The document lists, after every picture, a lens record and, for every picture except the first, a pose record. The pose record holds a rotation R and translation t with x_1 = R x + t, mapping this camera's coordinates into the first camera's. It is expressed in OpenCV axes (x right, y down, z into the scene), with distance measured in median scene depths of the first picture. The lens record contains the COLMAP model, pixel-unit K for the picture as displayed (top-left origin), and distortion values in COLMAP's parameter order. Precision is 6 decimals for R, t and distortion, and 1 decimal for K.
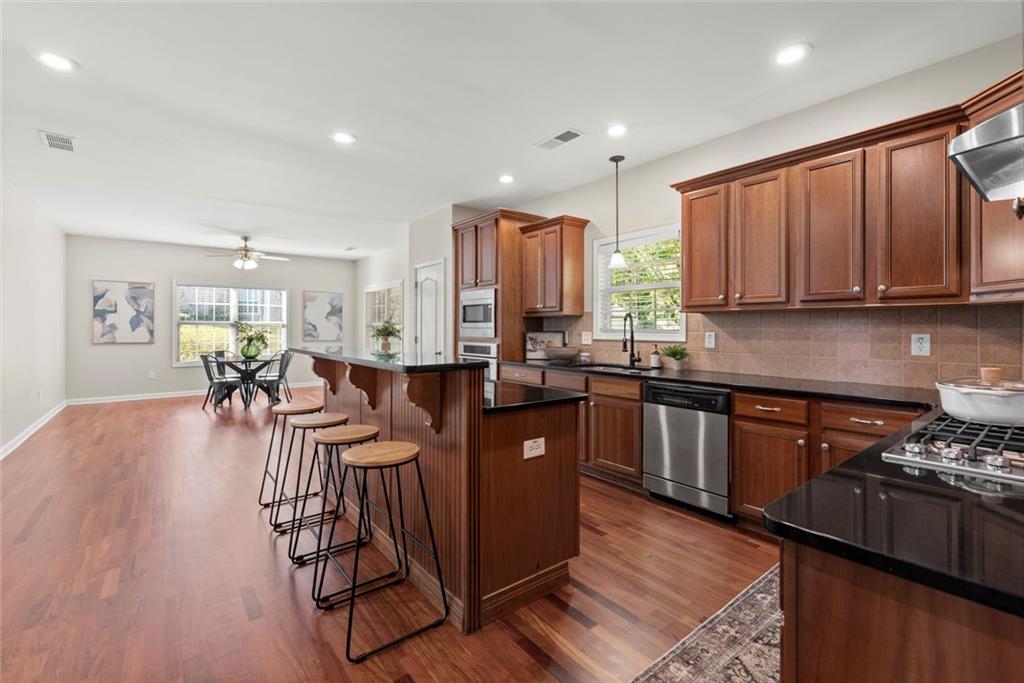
lens RADIAL K [[442.2, 0, 508.6], [0, 442.2, 337.6], [0, 0, 1]] dist [0.000188, -0.000586]
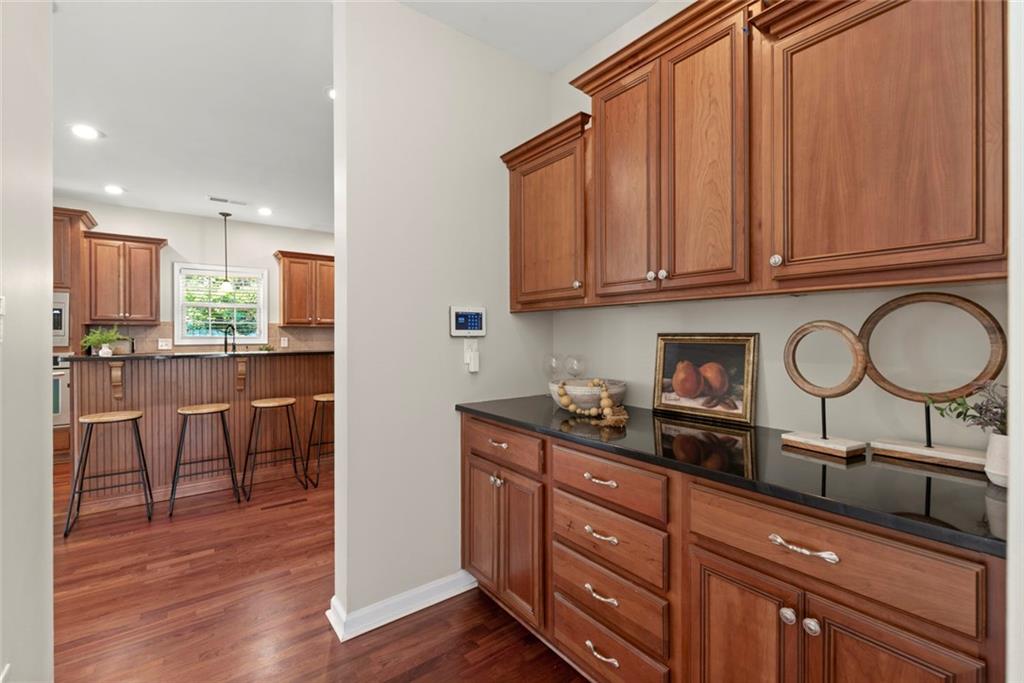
lens RADIAL K [[442.2, 0, 508.6], [0, 442.2, 337.6], [0, 0, 1]] dist [0.000188, -0.000586]
pose [[0.034920, -0.000971, 0.999390, -0.990144], [0.025361, 0.999678, 0.000085, 0.007271], [-0.999068, 0.025343, 0.034933, 0.057640]]
